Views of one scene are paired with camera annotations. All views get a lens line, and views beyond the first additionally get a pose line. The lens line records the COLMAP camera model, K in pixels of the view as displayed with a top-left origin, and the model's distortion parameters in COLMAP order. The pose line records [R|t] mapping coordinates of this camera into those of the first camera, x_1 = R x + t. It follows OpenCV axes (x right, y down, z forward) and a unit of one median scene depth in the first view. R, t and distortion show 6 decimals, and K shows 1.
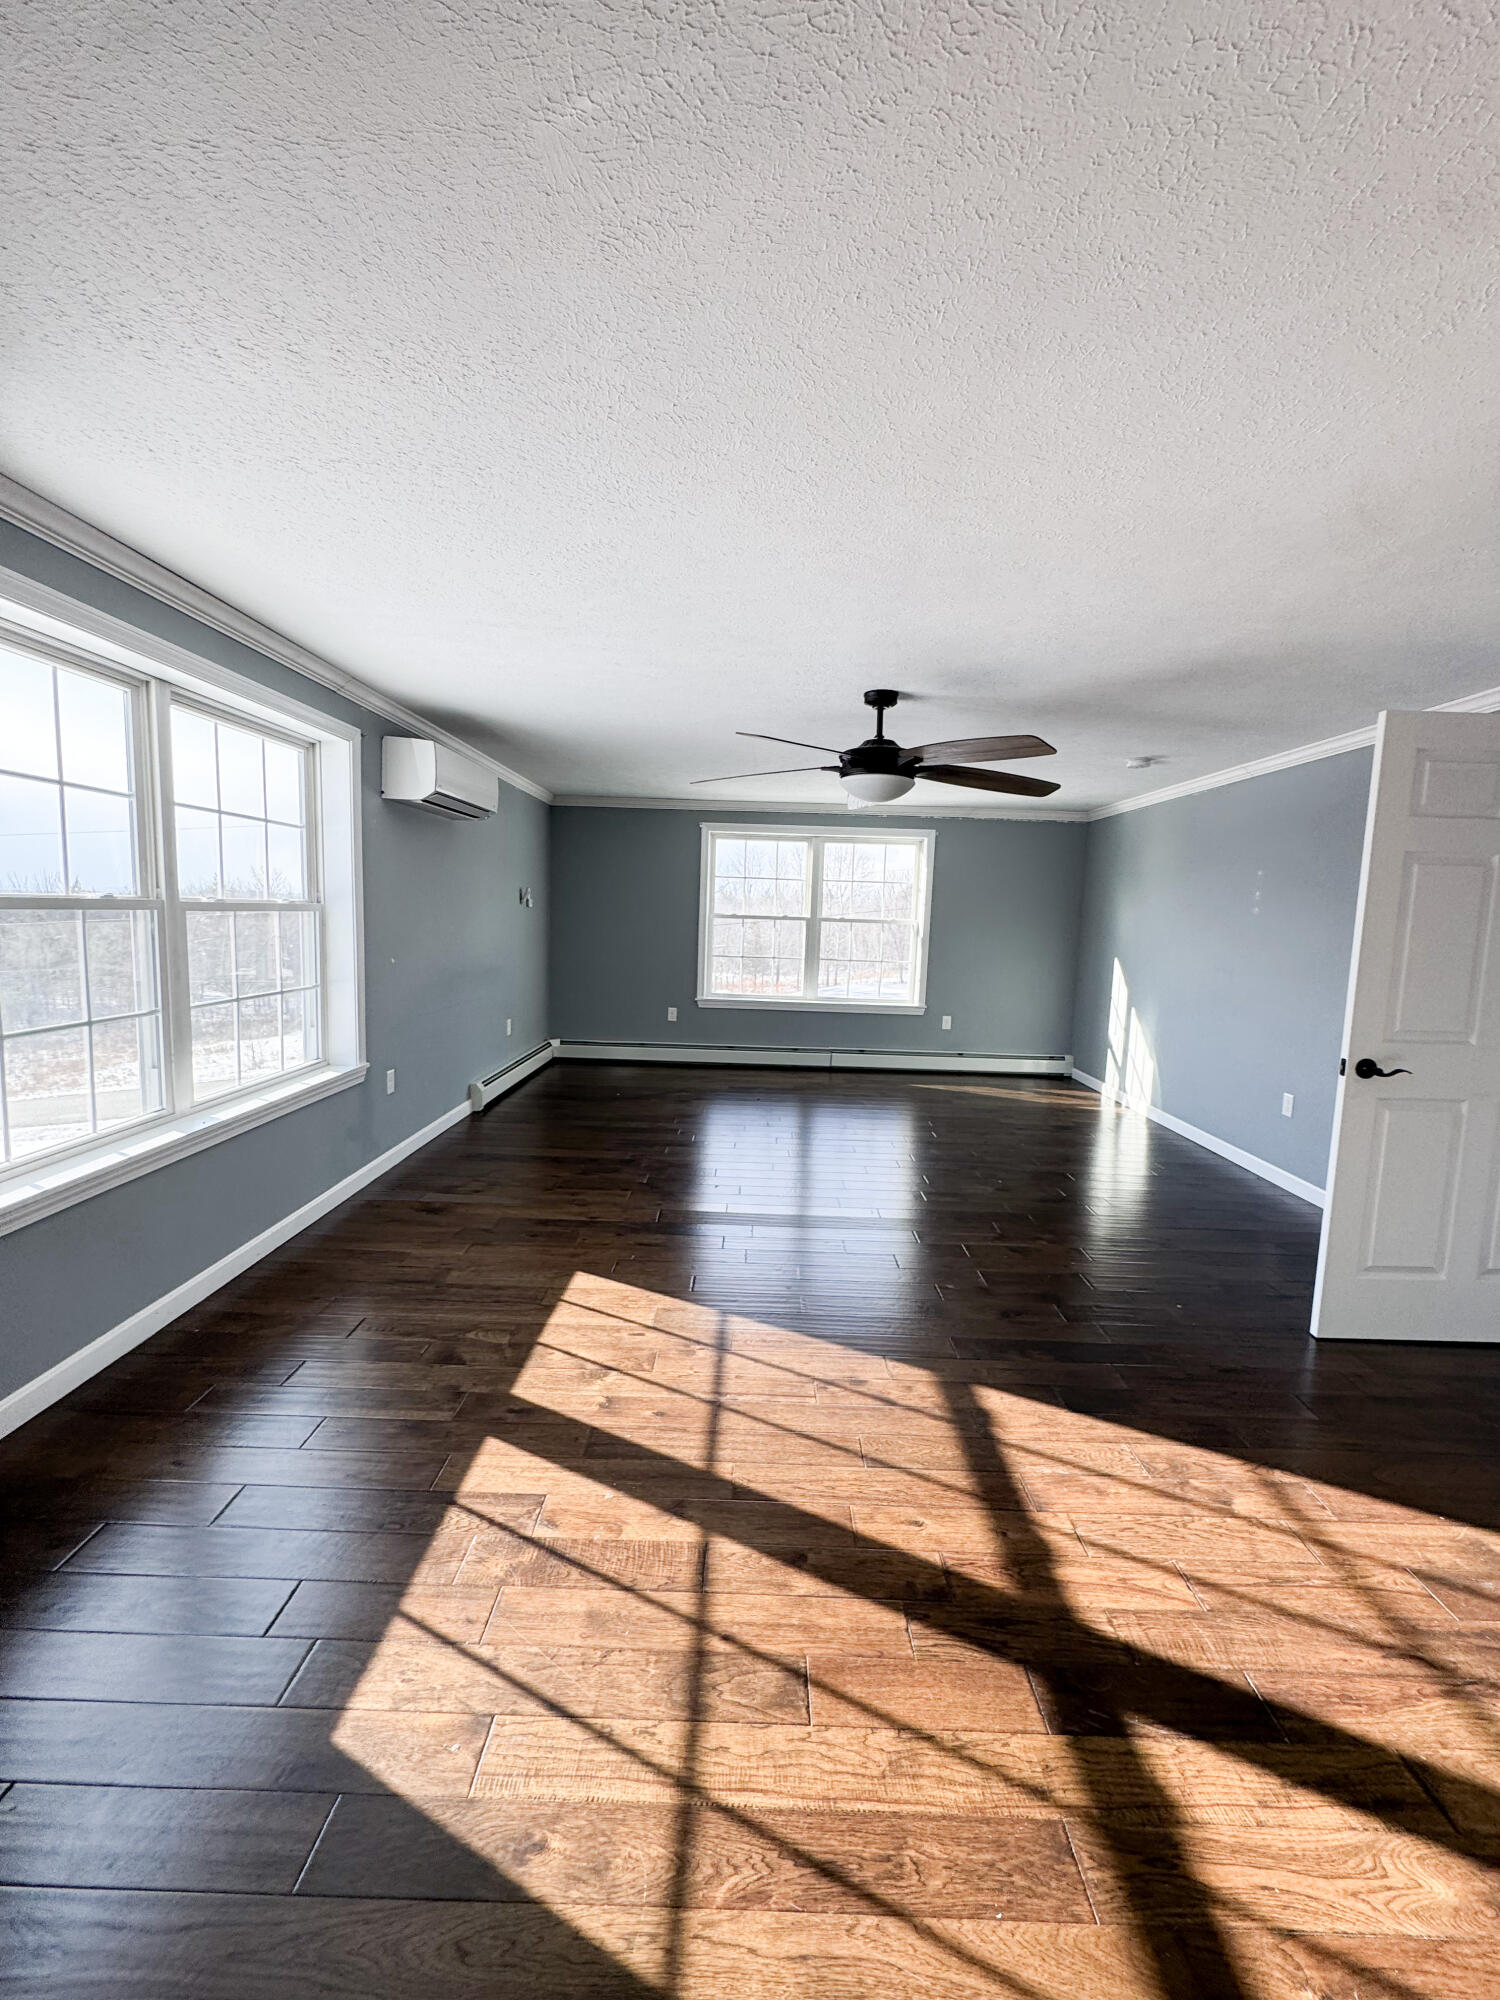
lens RADIAL K [[800.9, 0, 743.1], [0, 800.9, 994.0], [0, 0, 1]] dist [-0.006198, 0.000632]
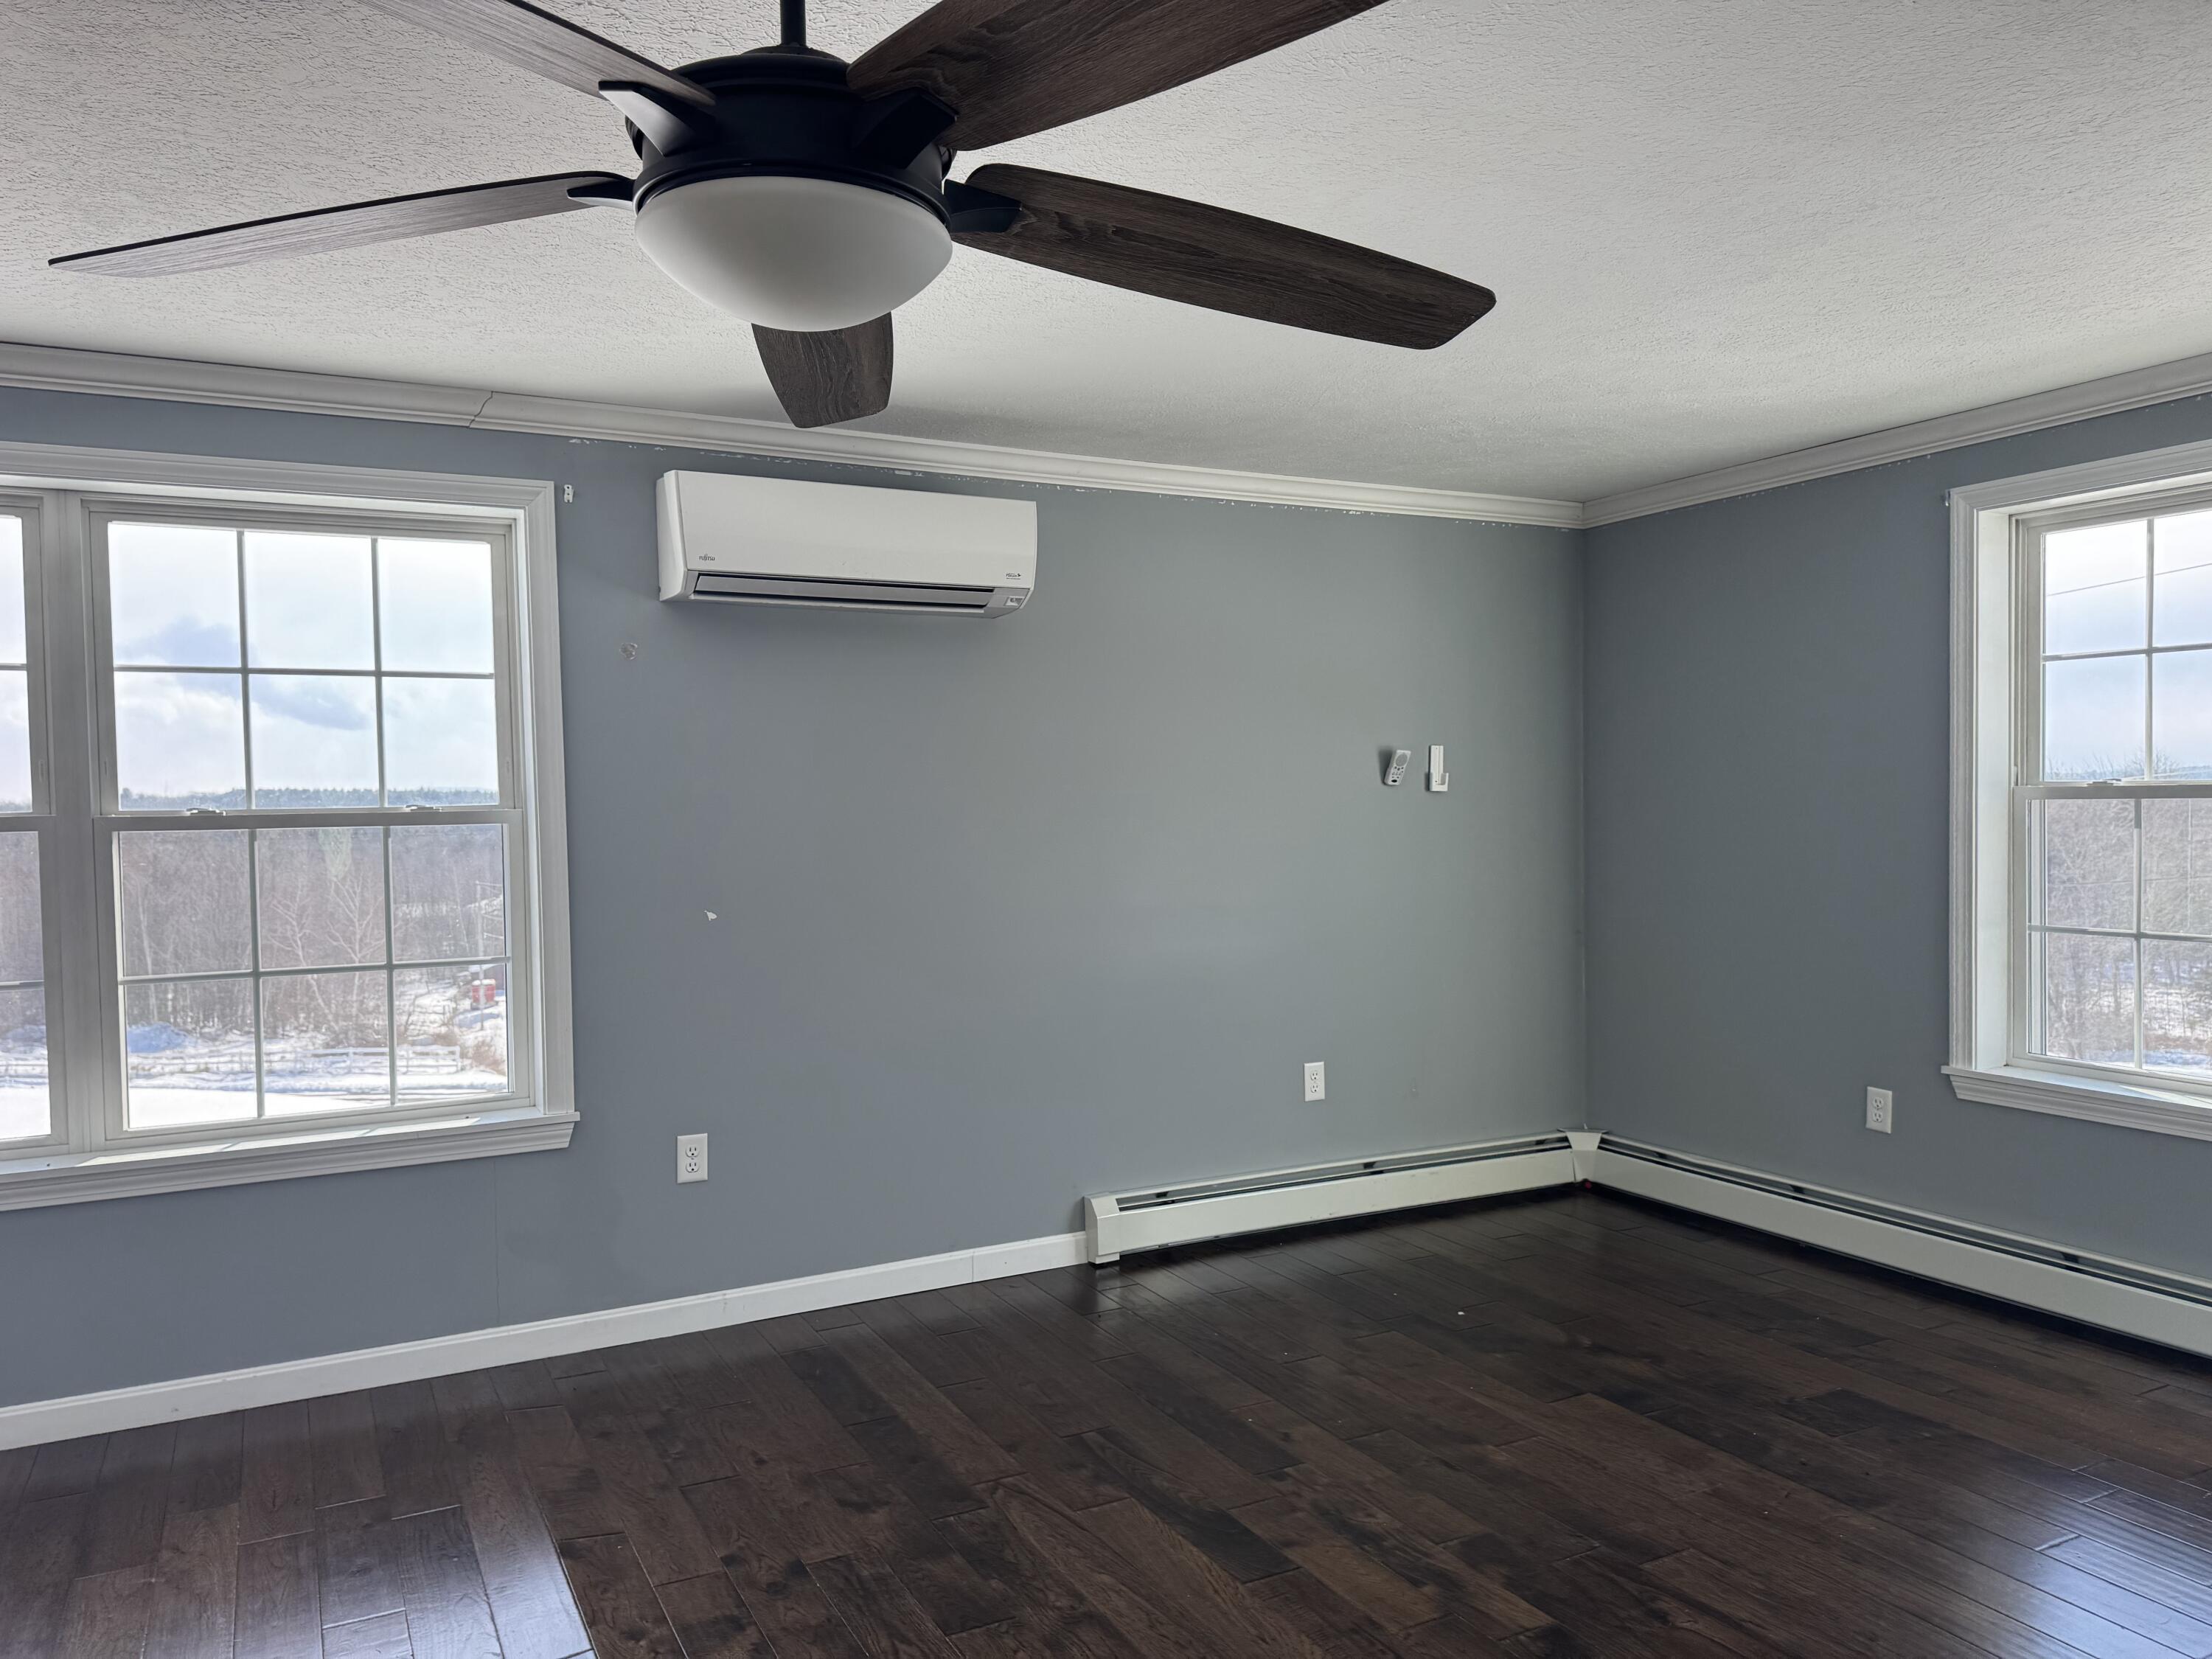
lens RADIAL K [[1574.1, 0, 1100.7], [0, 1574.1, 830.3], [0, 0, 1]] dist [0.027309, -0.001048]
pose [[0.474715, -0.012298, -0.880054, 0.577160], [-0.061410, 0.997003, -0.047057, -0.066616], [0.877995, 0.076383, 0.472537, 0.776184]]
